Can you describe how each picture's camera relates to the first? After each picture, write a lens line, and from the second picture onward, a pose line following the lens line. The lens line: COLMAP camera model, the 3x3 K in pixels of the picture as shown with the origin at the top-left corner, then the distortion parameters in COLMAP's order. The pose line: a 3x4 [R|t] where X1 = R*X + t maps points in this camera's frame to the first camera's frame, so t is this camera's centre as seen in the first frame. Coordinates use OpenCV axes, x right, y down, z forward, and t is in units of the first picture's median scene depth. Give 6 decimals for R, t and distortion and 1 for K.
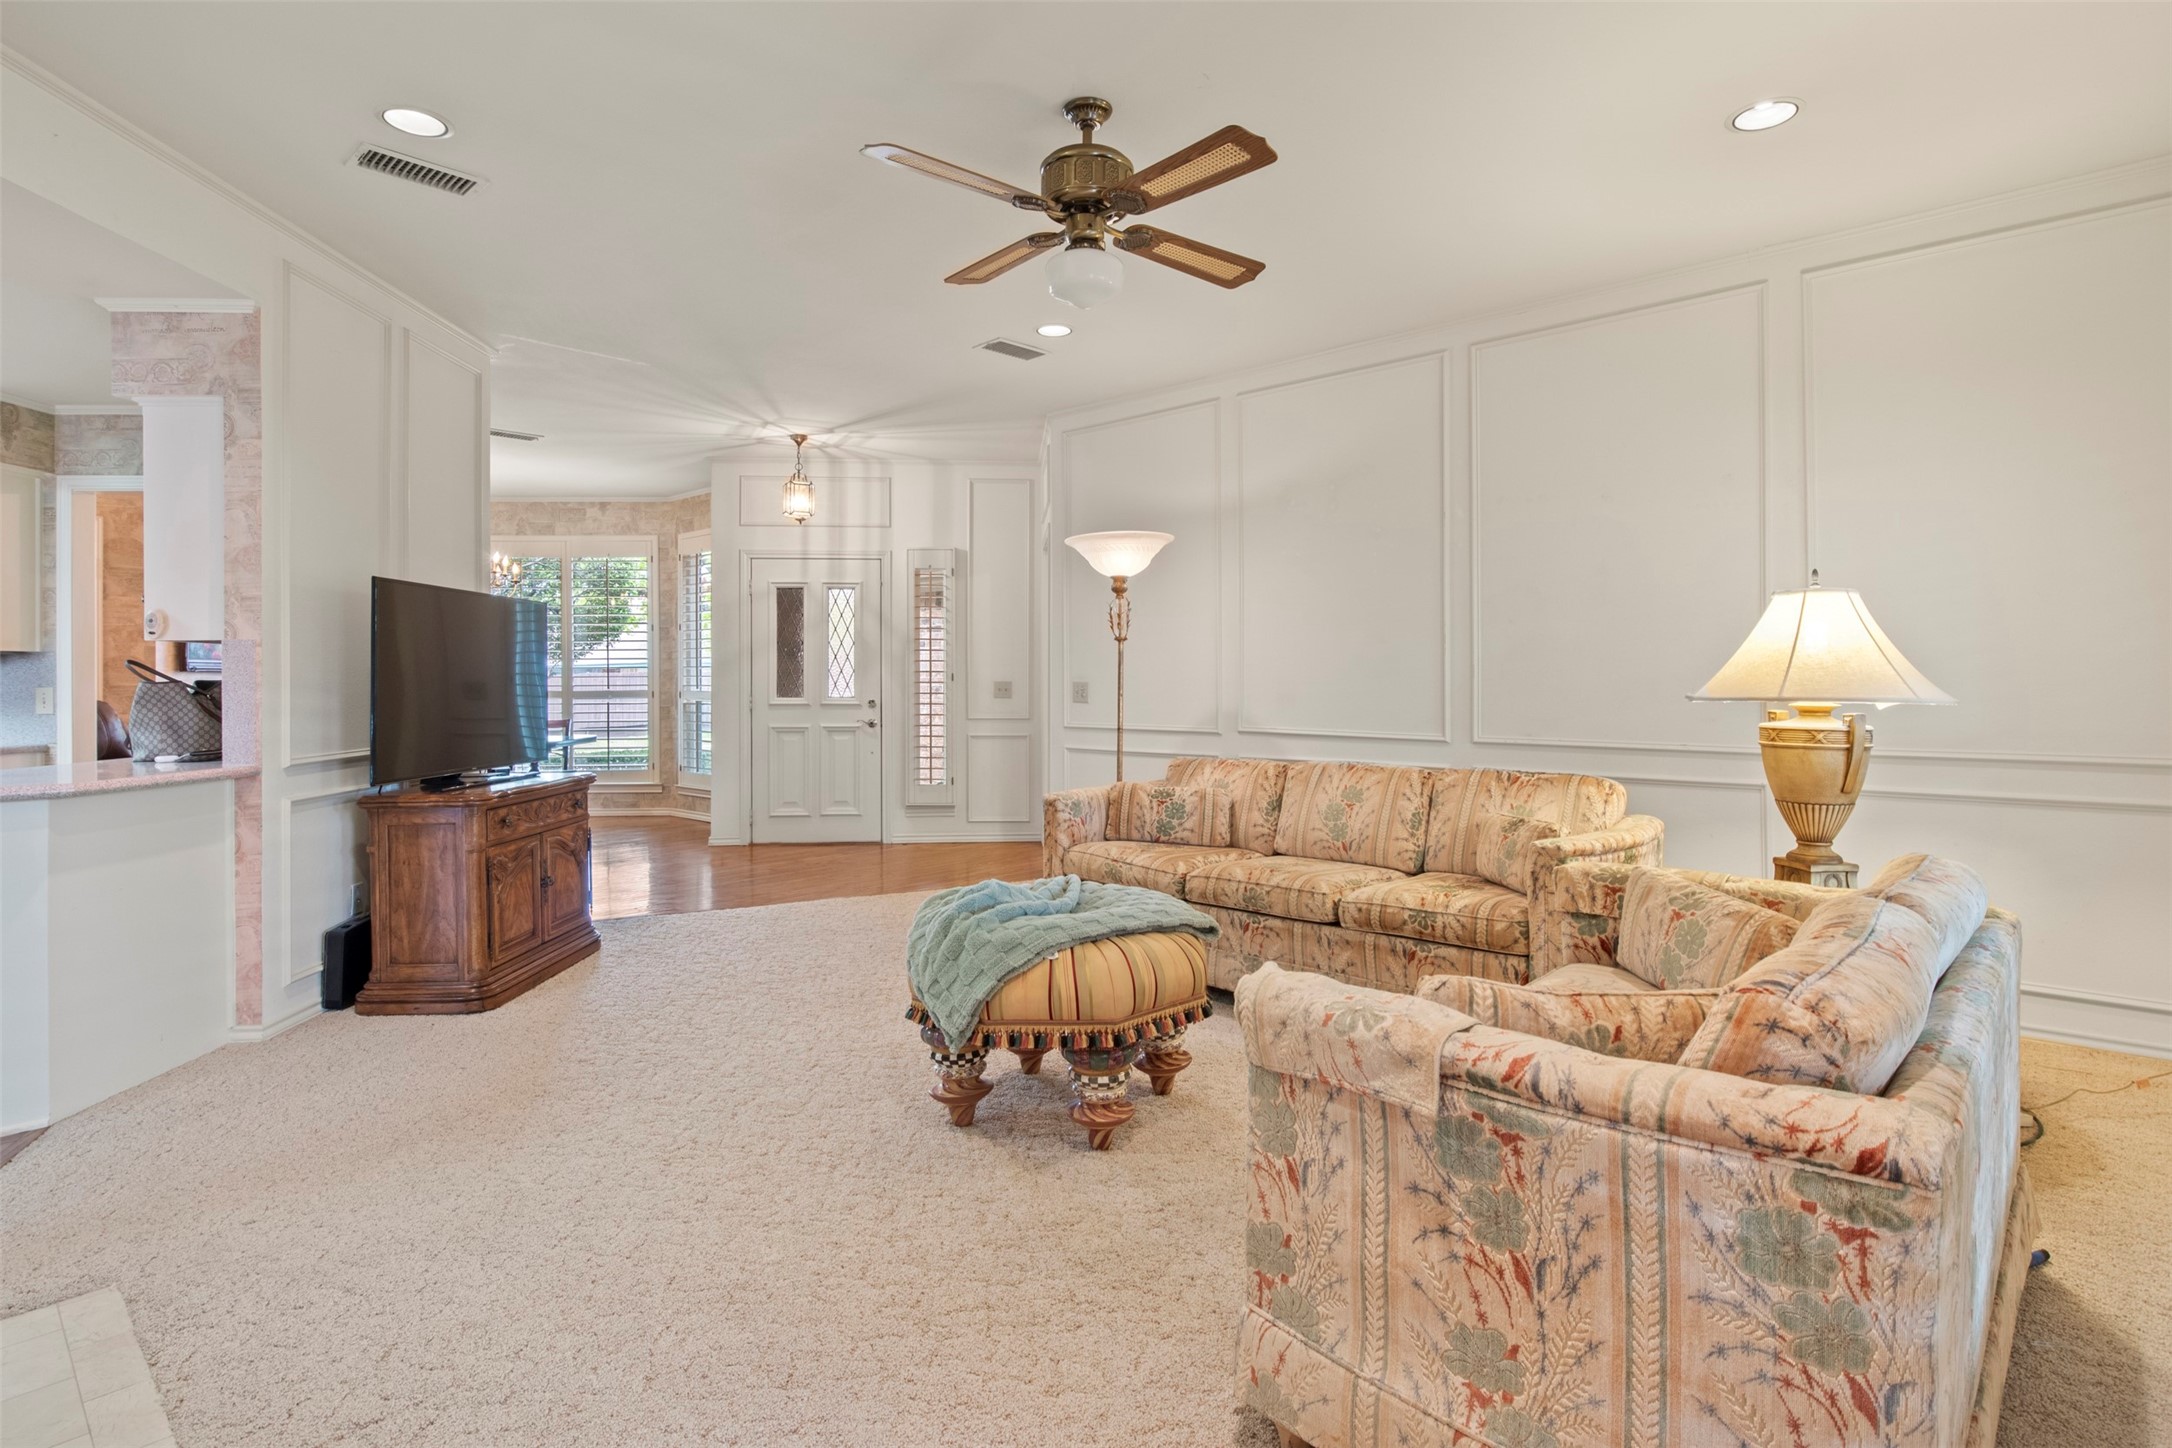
lens RADIAL K [[1093.6, 0, 1102.3], [0, 1093.6, 678.4], [0, 0, 1]] dist [-0.011641, 0.000109]
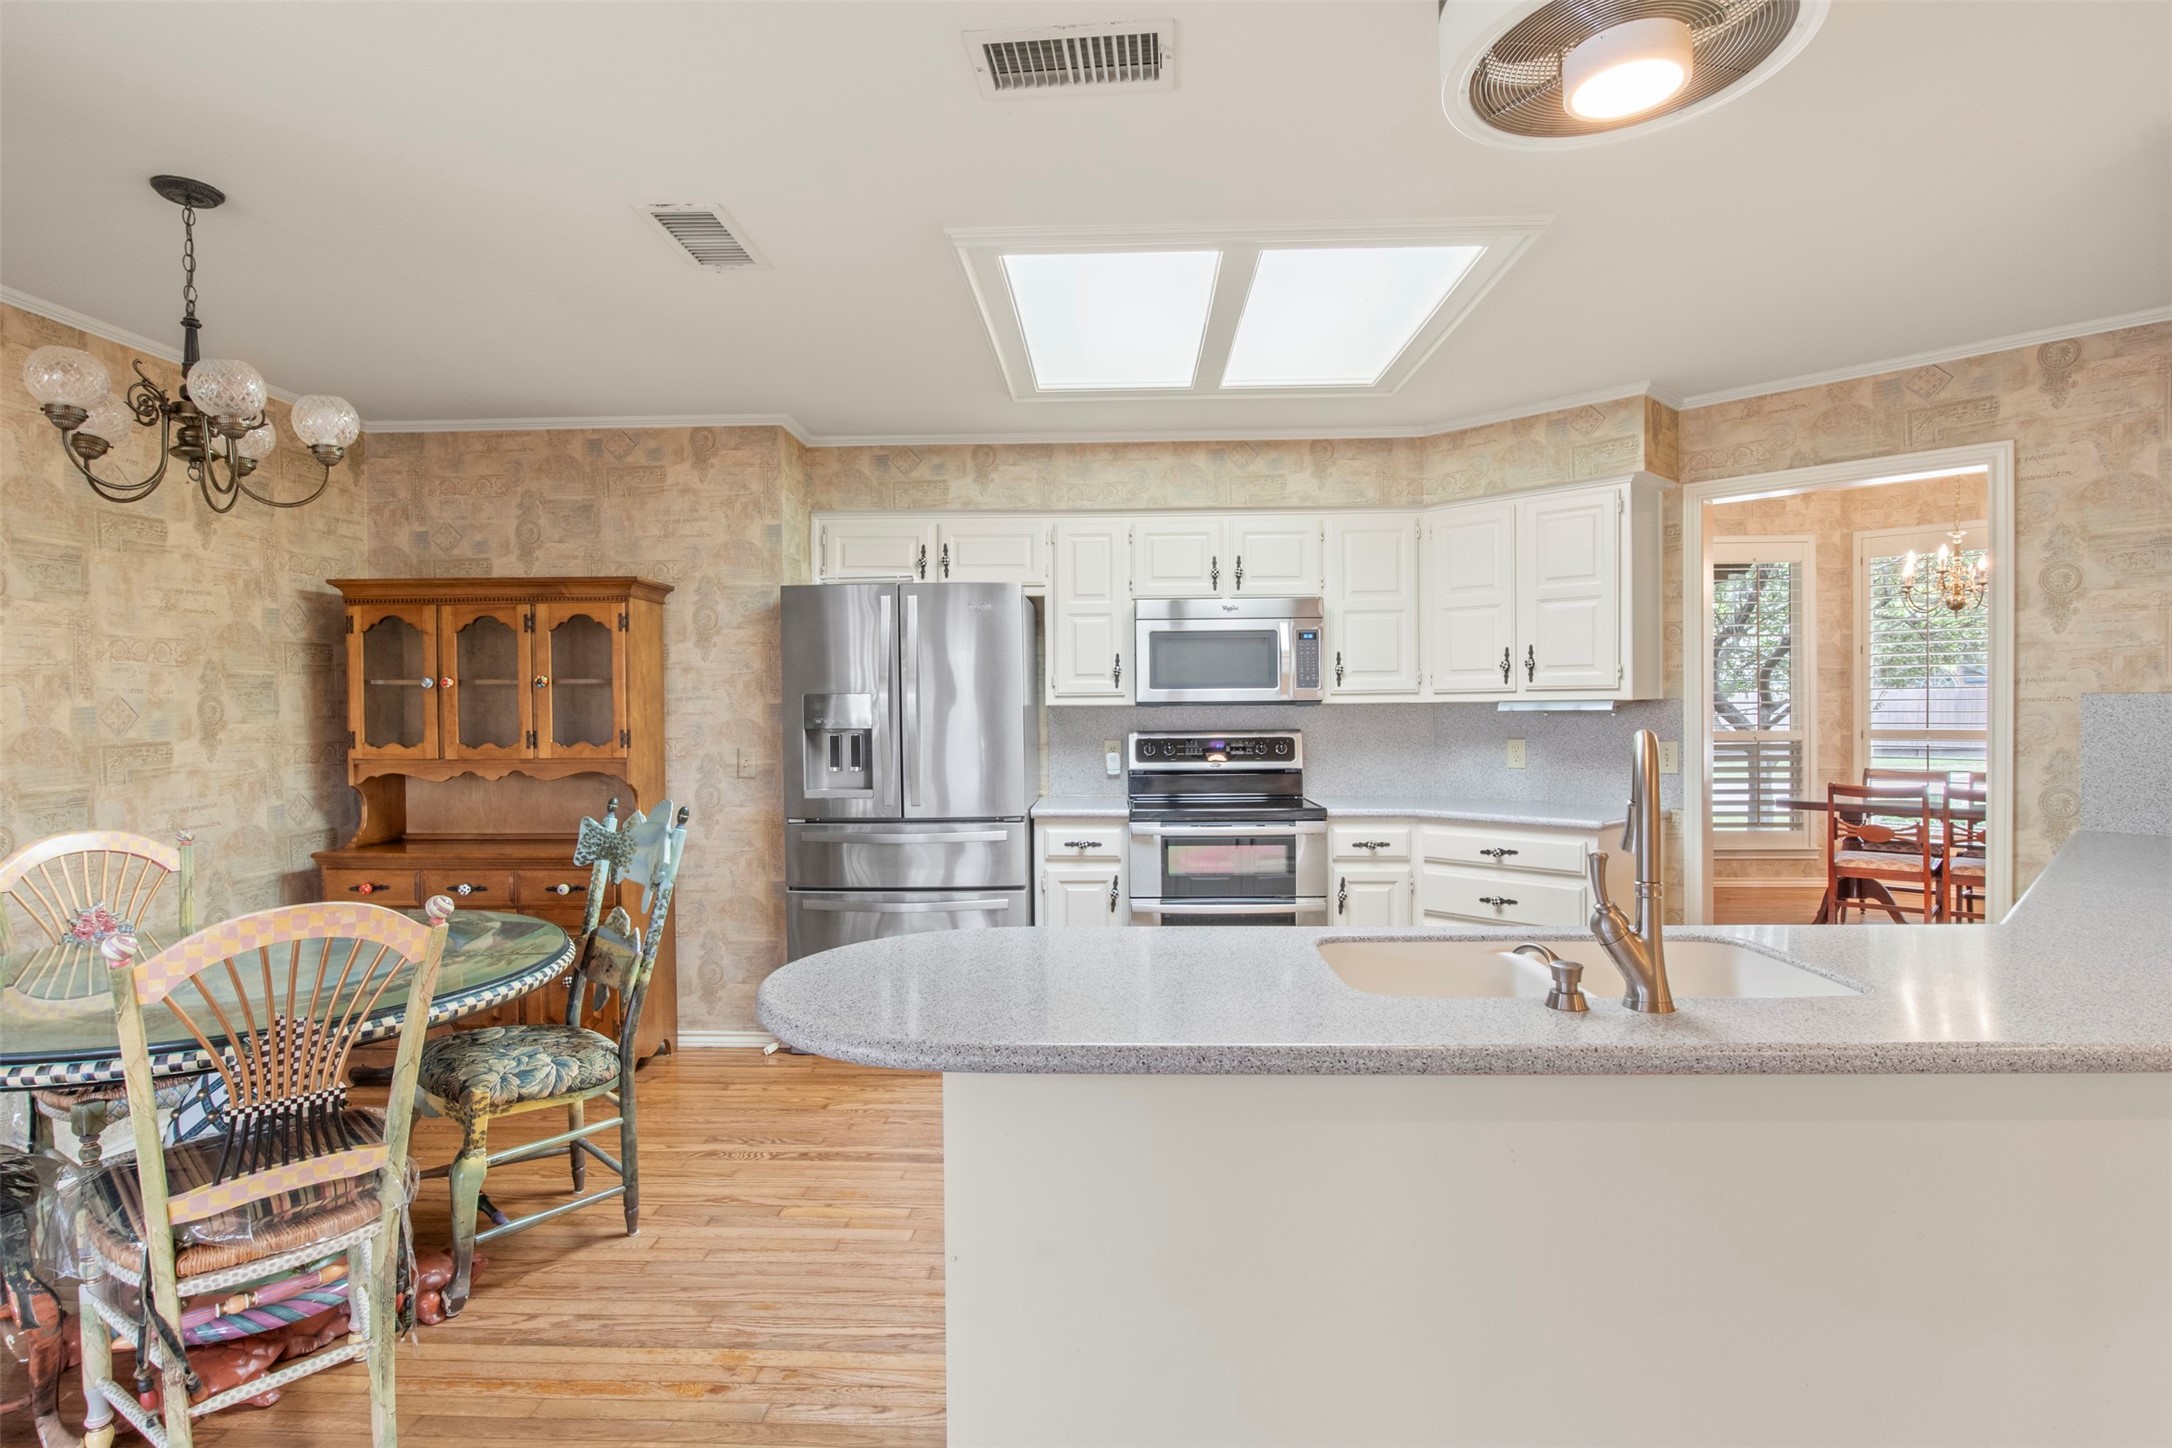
lens RADIAL K [[1093.6, 0, 1068.6], [0, 1093.6, 727.6], [0, 0, 1]] dist [-0.011641, 0.000109]
pose [[0.651348, 0.014501, -0.758641, -0.780838], [0.007960, 0.999632, 0.025942, -0.033960], [0.758738, -0.022936, 0.650993, 0.125039]]
